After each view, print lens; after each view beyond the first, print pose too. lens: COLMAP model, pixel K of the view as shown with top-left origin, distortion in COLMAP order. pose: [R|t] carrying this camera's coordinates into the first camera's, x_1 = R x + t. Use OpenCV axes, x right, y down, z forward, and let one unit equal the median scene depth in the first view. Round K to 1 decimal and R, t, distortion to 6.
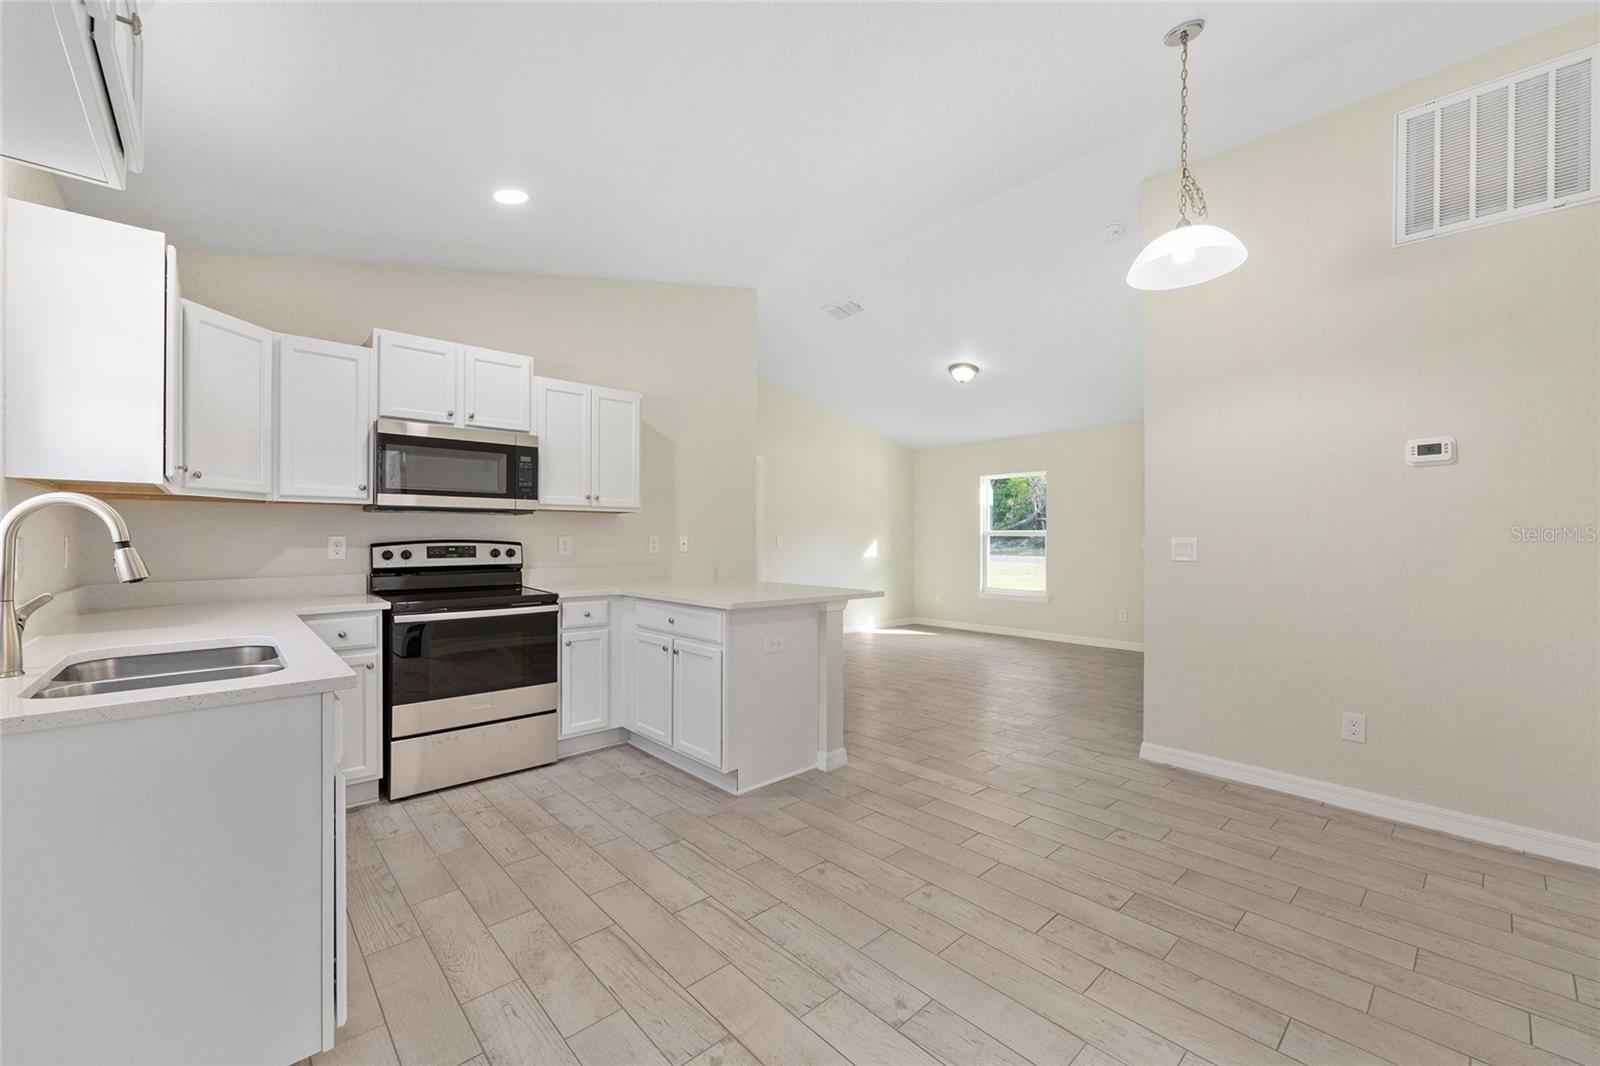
lens RADIAL K [[643.1, 0, 796.9], [0, 643.1, 531.2], [0, 0, 1]] dist [-0.001985, 0.000166]
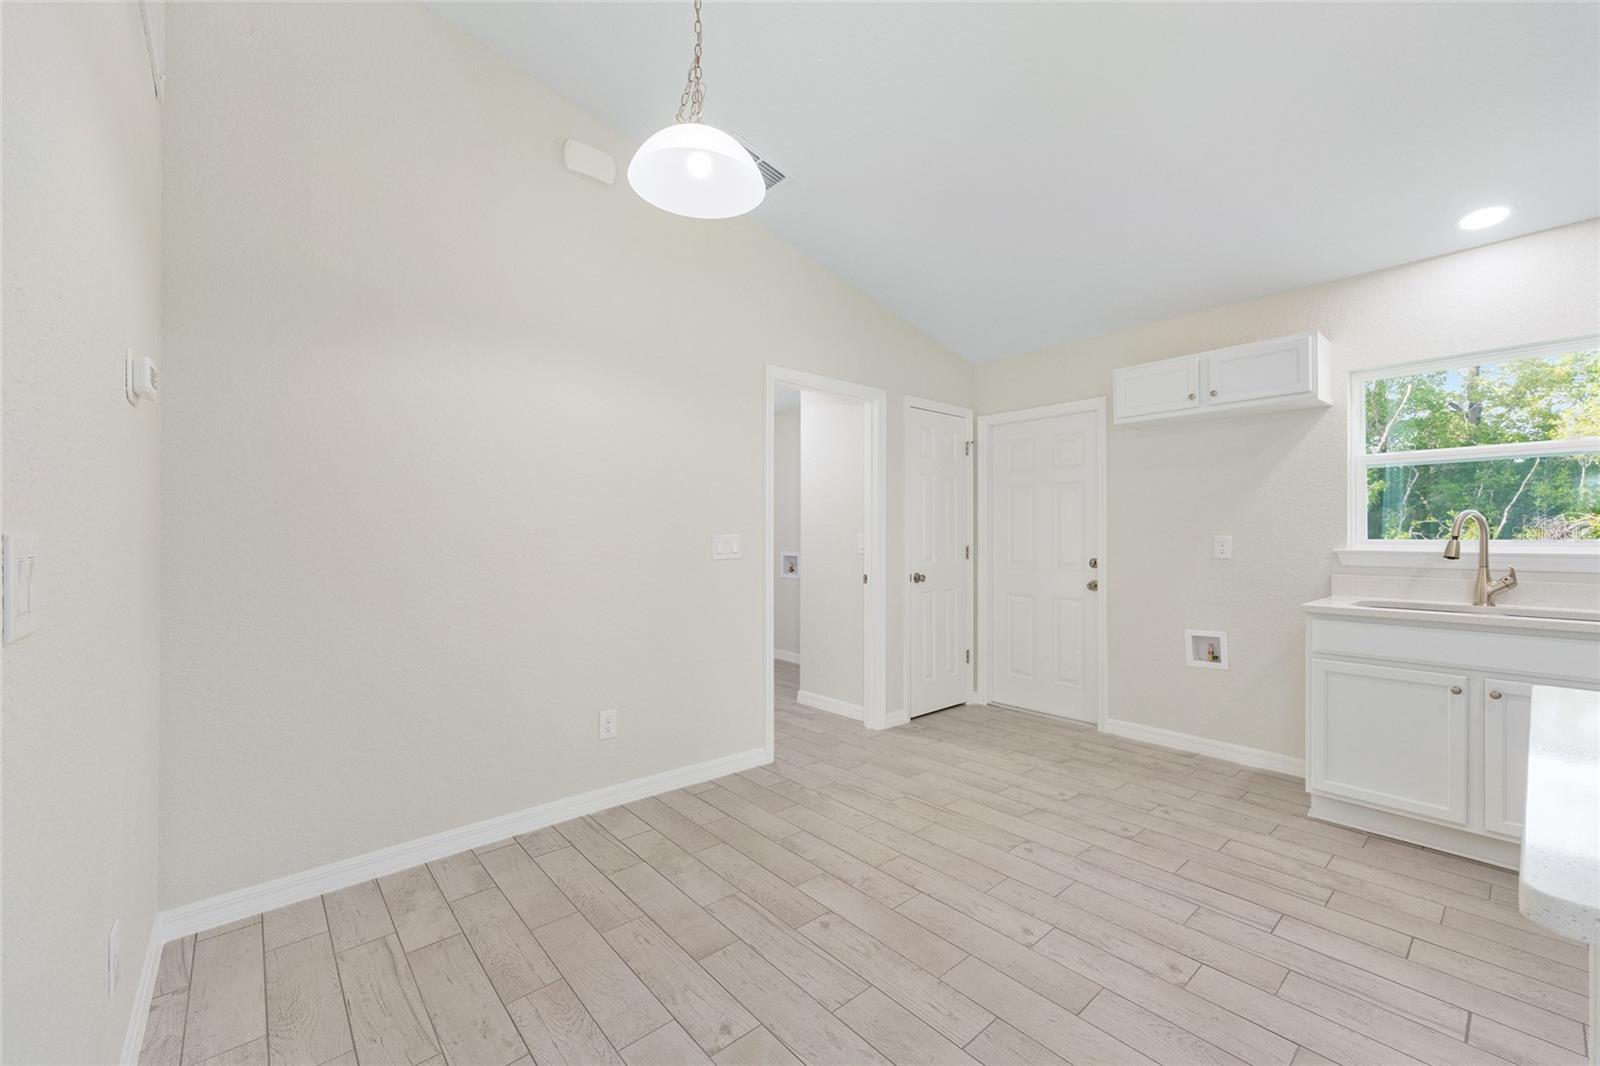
lens RADIAL K [[643.1, 0, 801.8], [0, 643.1, 534.7], [0, 0, 1]] dist [-0.001985, 0.000166]
pose [[-0.999843, -0.000550, 0.017735, 0.333530], [-0.000705, 0.999962, -0.008738, 0.012889], [-0.017730, -0.008749, -0.999805, 1.264049]]
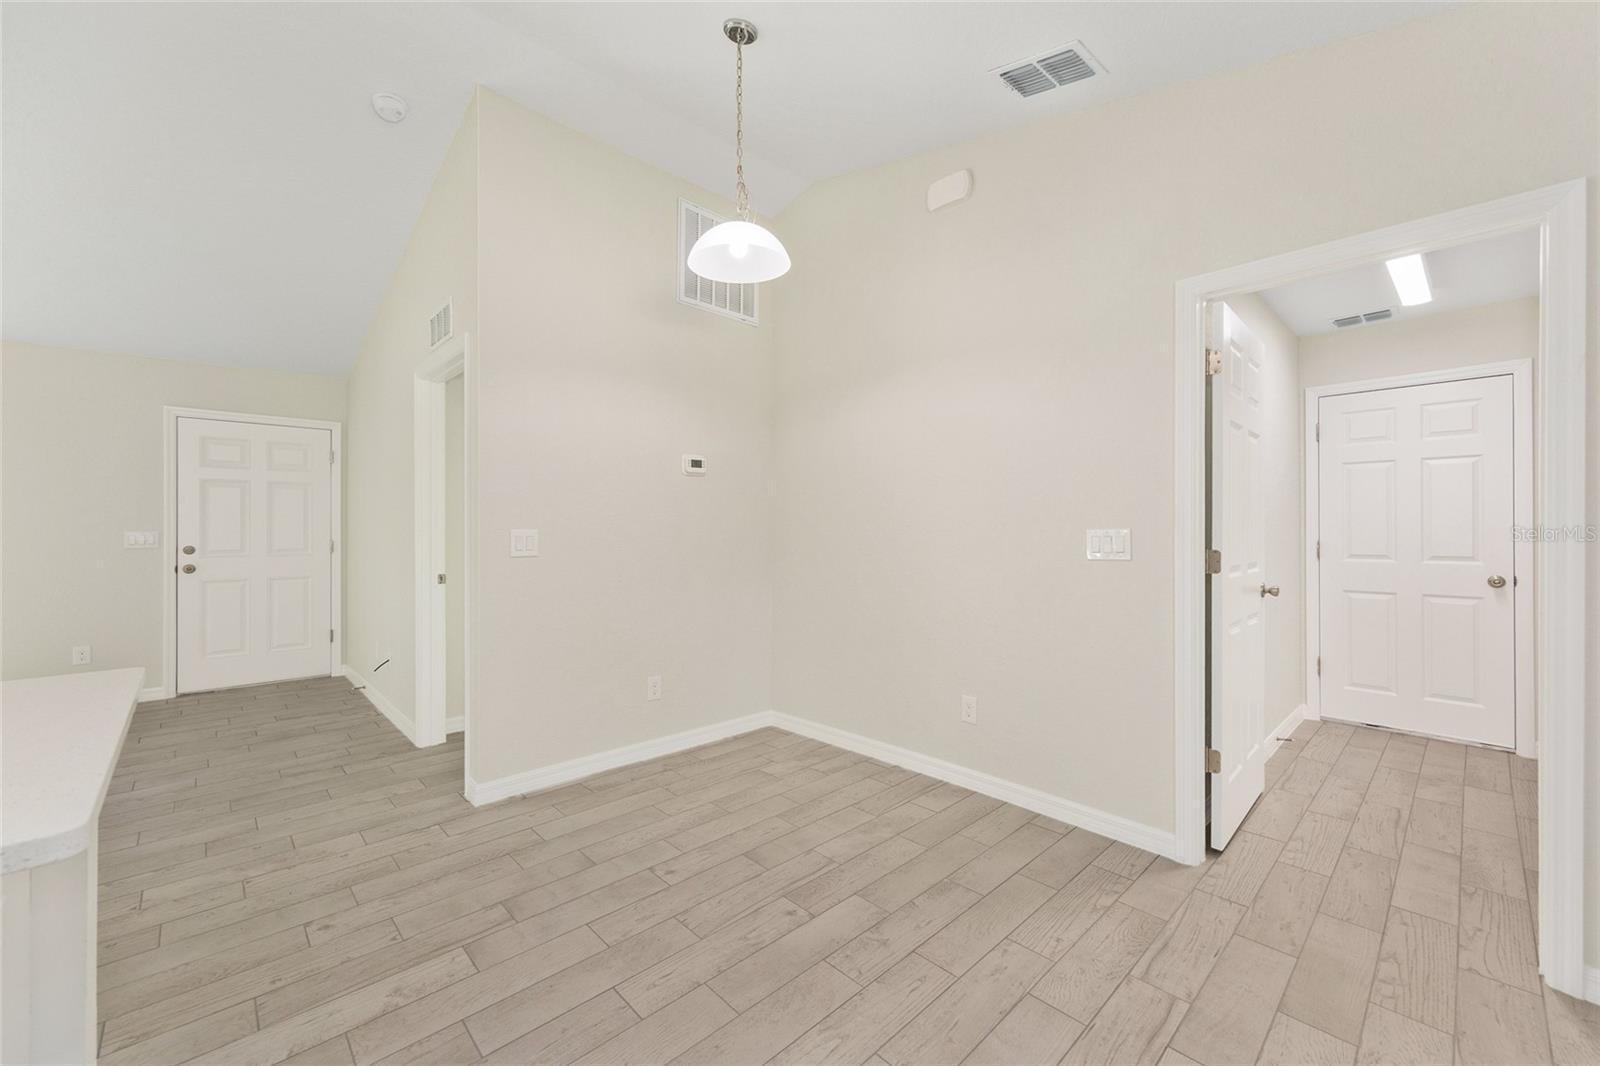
lens RADIAL K [[643.1, 0, 803.6], [0, 643.1, 525.9], [0, 0, 1]] dist [-0.001985, 0.000166]
pose [[-0.030829, 0.004916, 0.999513, -0.295887], [-0.007132, 0.999961, -0.005138, 0.006653], [-0.999499, -0.007287, -0.030793, 0.666826]]
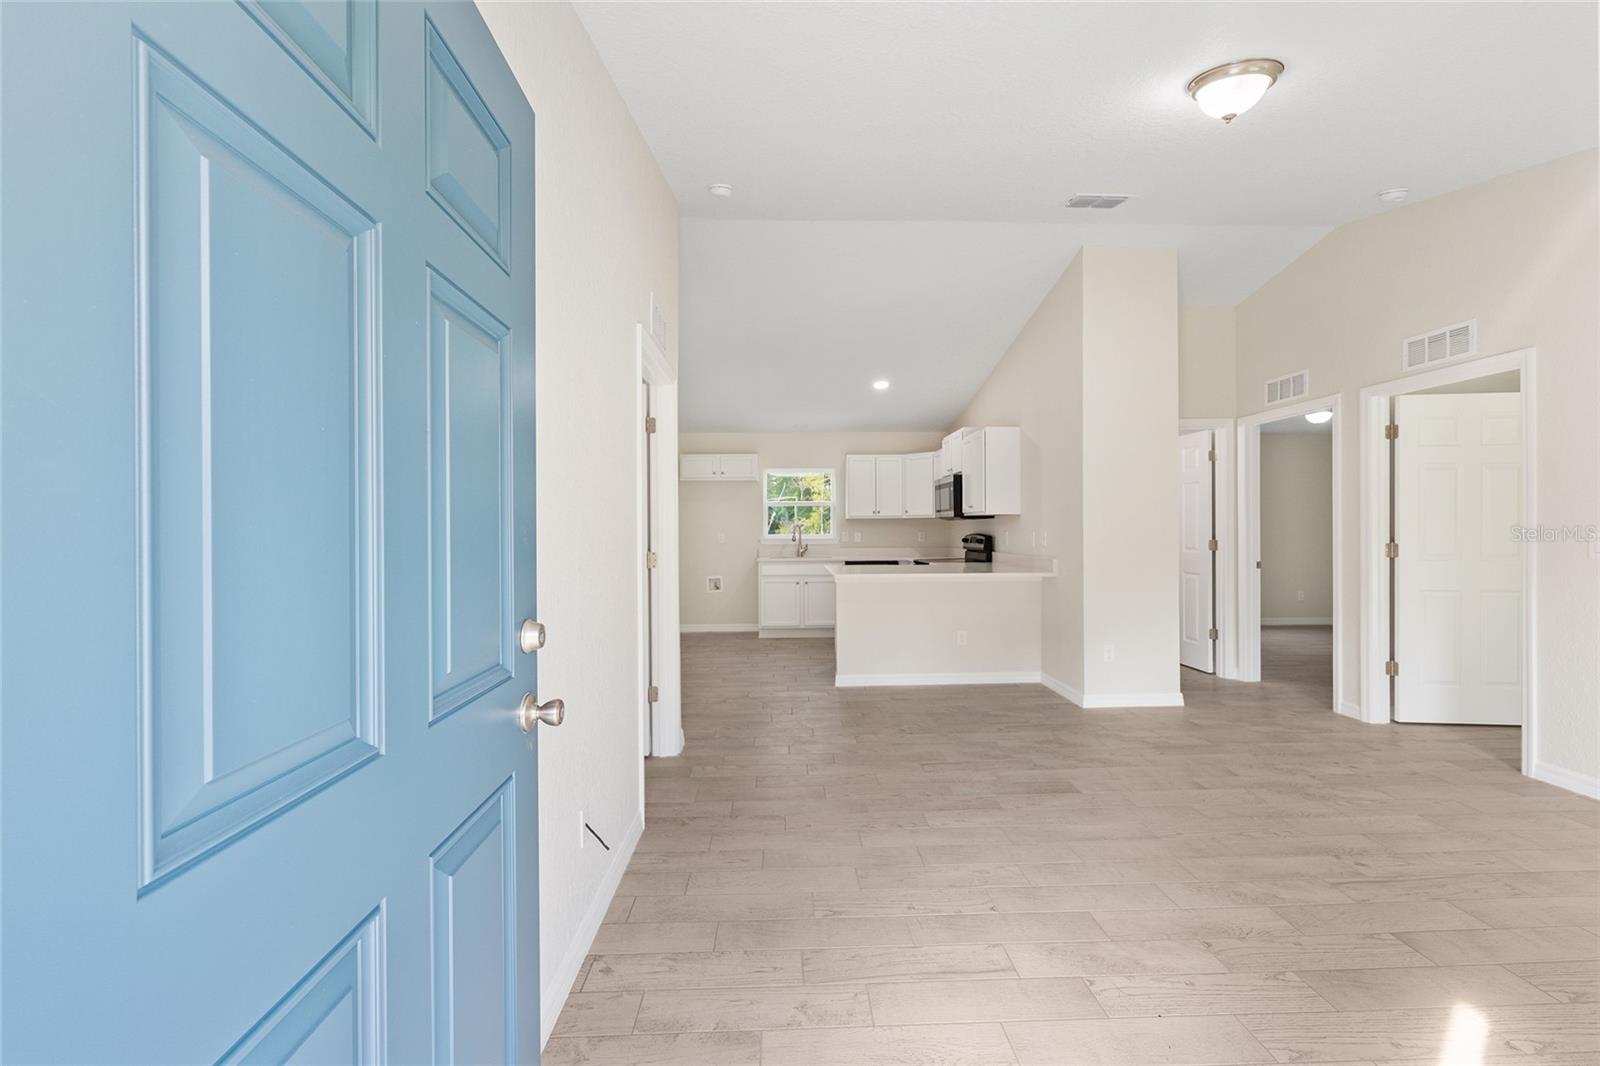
lens RADIAL K [[643.1, 0, 805.9], [0, 643.1, 524.1], [0, 0, 1]] dist [-0.001985, 0.000166]
pose [[-0.636046, -0.001997, -0.771648, 1.325079], [0.012384, 0.999841, -0.012795, 0.004474], [0.771551, -0.017694, -0.635921, 1.979885]]
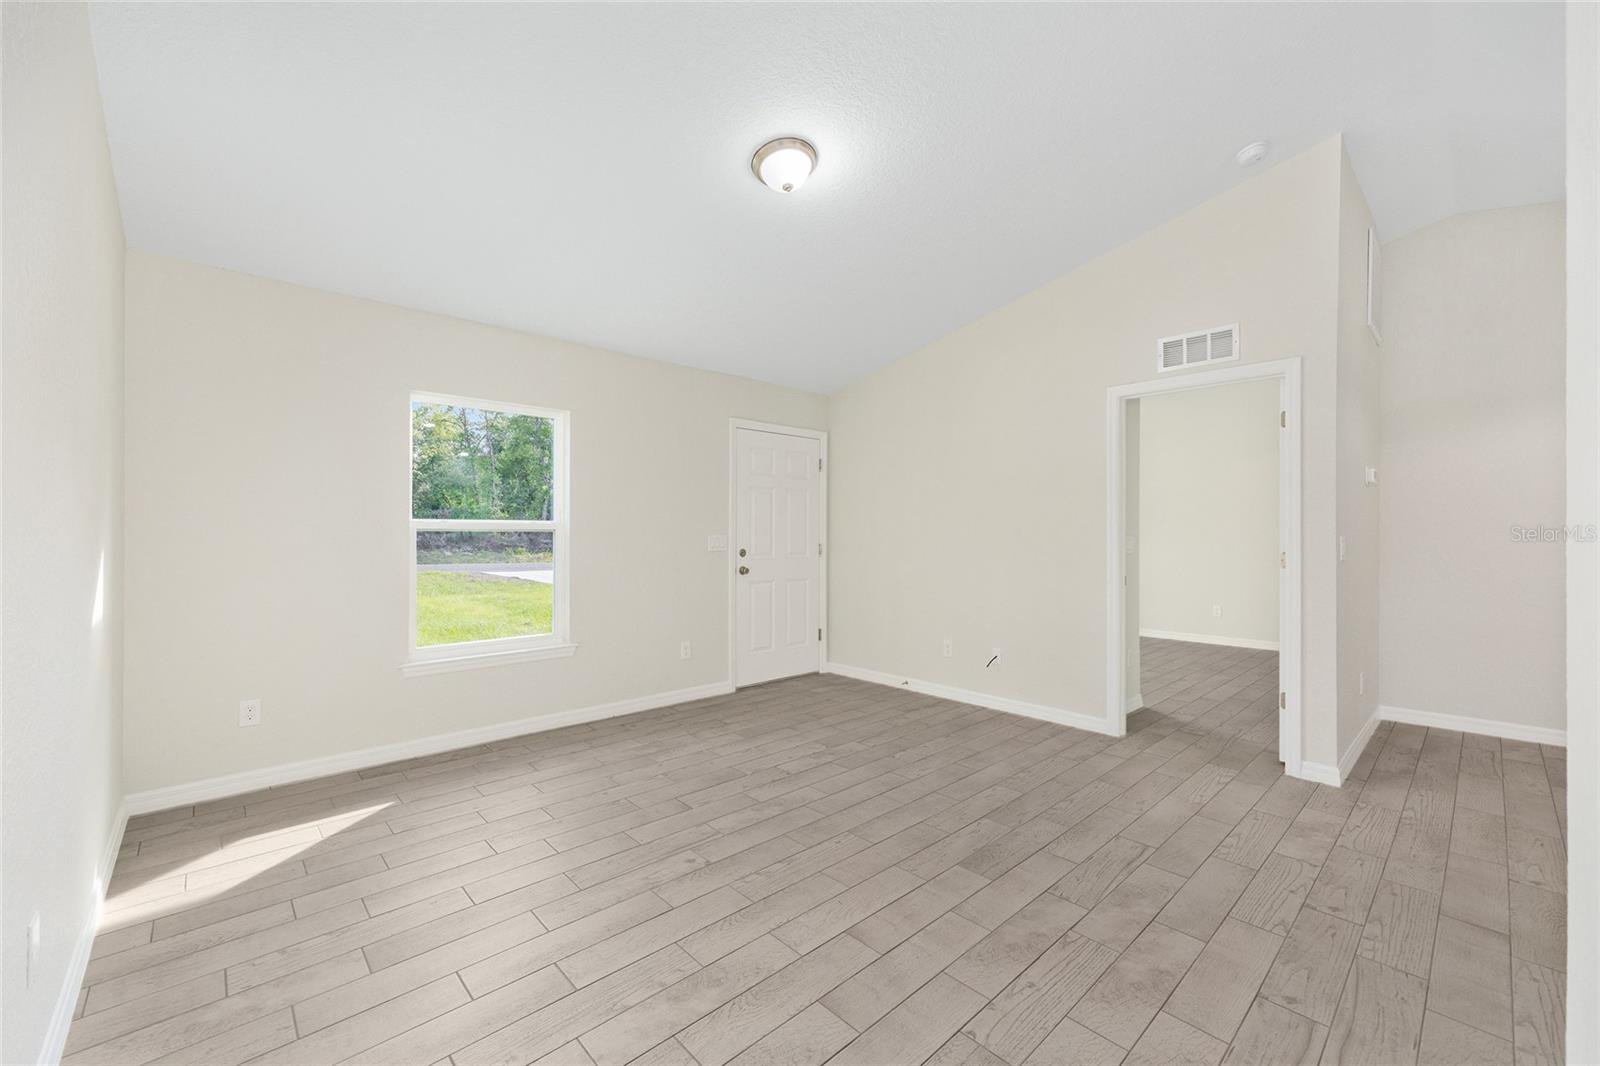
lens RADIAL K [[643.1, 0, 797.8], [0, 643.1, 534.1], [0, 0, 1]] dist [-0.001985, 0.000166]
pose [[-0.018111, -0.001629, 0.999835, -0.357622], [-0.011071, 0.999938, 0.001429, 0.013765], [-0.999775, -0.011043, -0.018128, 1.890977]]
